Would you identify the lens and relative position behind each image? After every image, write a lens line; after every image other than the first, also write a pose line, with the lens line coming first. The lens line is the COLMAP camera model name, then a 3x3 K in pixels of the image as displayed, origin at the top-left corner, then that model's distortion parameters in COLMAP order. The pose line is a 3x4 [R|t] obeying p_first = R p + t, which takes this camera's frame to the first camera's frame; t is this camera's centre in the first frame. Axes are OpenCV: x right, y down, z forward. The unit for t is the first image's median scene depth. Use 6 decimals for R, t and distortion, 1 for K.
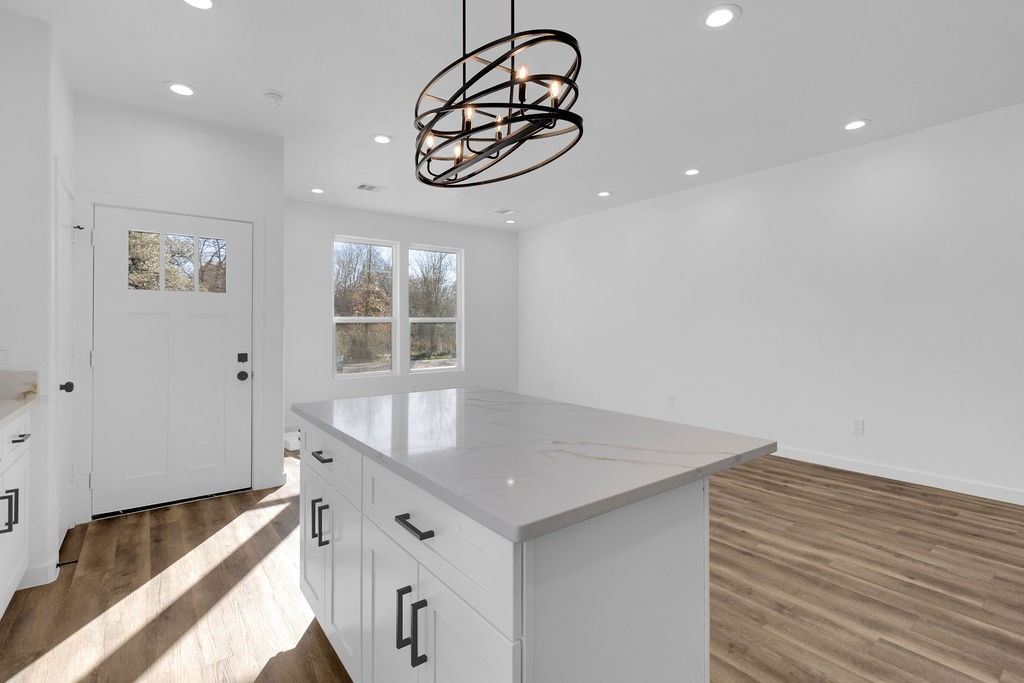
lens RADIAL K [[474.2, 0, 516.6], [0, 474.2, 317.3], [0, 0, 1]] dist [0.004298, -0.000393]
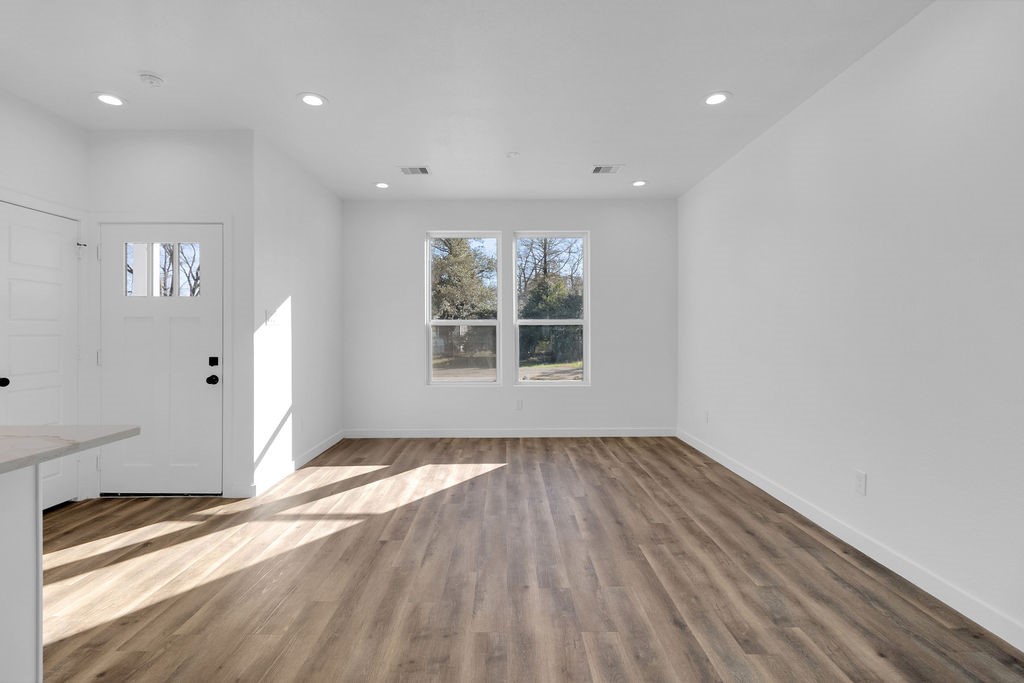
lens RADIAL K [[474.2, 0, 503.0], [0, 474.2, 327.1], [0, 0, 1]] dist [0.004298, -0.000393]
pose [[0.790139, -0.001348, -0.612927, 0.503732], [0.009835, 0.999897, 0.010480, 0.009169], [0.612849, -0.014309, 0.790070, 0.587356]]
